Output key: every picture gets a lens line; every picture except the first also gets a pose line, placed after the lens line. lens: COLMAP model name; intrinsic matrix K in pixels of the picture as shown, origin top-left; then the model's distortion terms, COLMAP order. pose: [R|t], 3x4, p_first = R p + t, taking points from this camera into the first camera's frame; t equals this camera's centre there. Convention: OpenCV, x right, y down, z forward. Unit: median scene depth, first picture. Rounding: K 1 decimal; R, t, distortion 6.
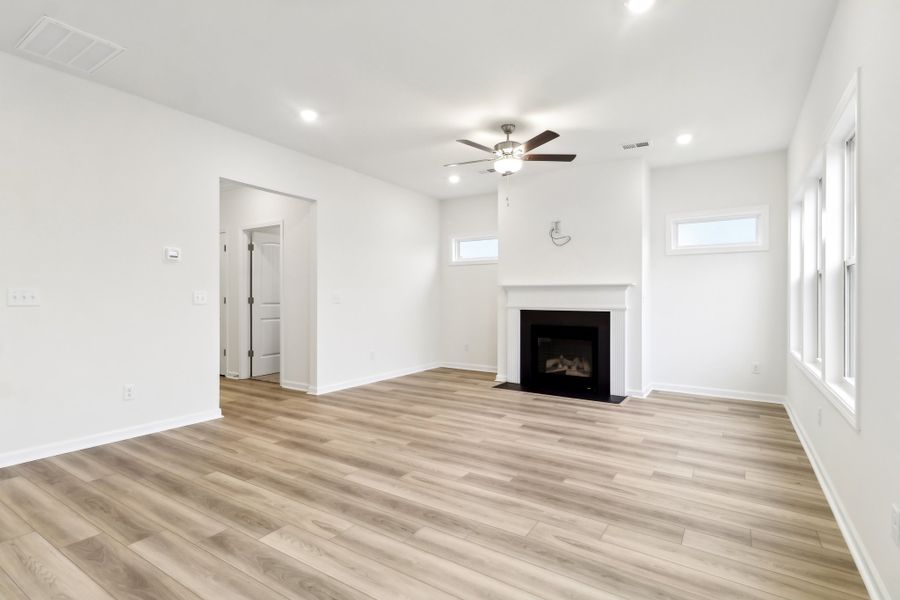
lens RADIAL K [[453.5, 0, 442.4], [0, 453.5, 300.6], [0, 0, 1]] dist [0.028228, 0.000501]
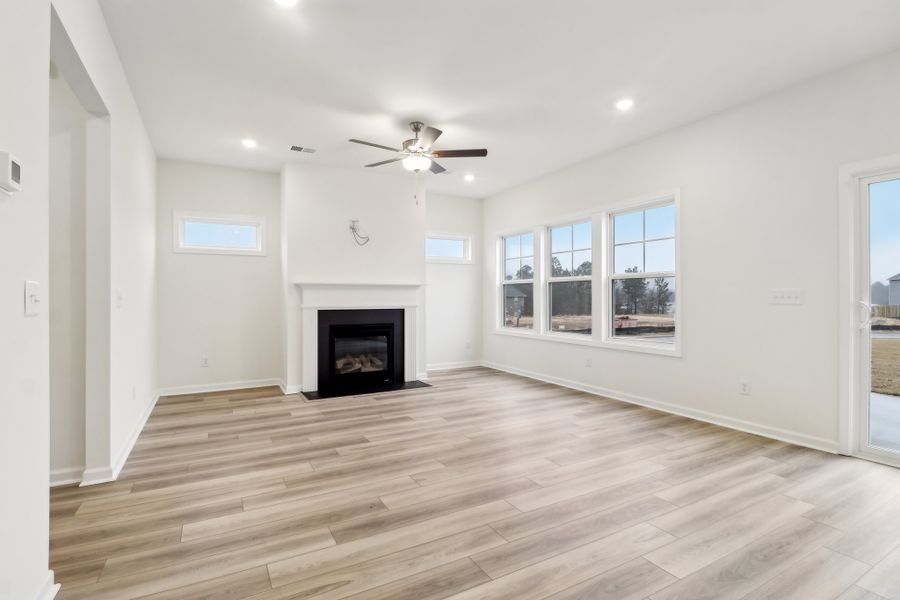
lens RADIAL K [[430.4, 0, 443.8], [0, 430.4, 301.8], [0, 0, 1]] dist [-0.003777, -0.003133]
pose [[0.461529, -0.014778, 0.887002, -0.756324], [0.009764, 0.999885, 0.011578, -0.006228], [-0.887072, 0.003317, 0.461620, 0.588188]]
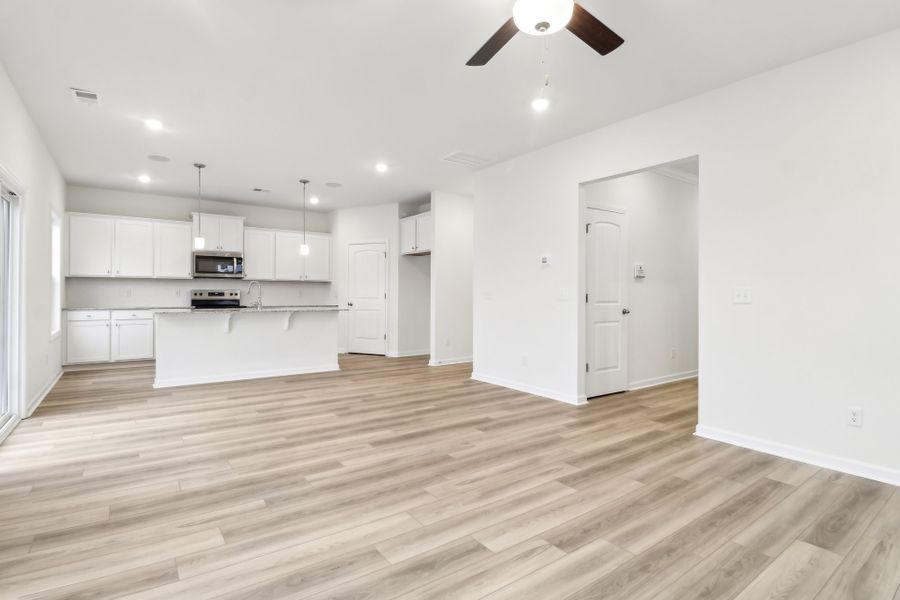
lens RADIAL K [[430.4, 0, 428.6], [0, 430.4, 295.0], [0, 0, 1]] dist [-0.003777, -0.003133]
pose [[-0.379528, -0.014220, -0.925071, 0.688526], [-0.016516, 0.999827, -0.008593, 0.006352], [0.925033, 0.012018, -0.379698, 1.211897]]
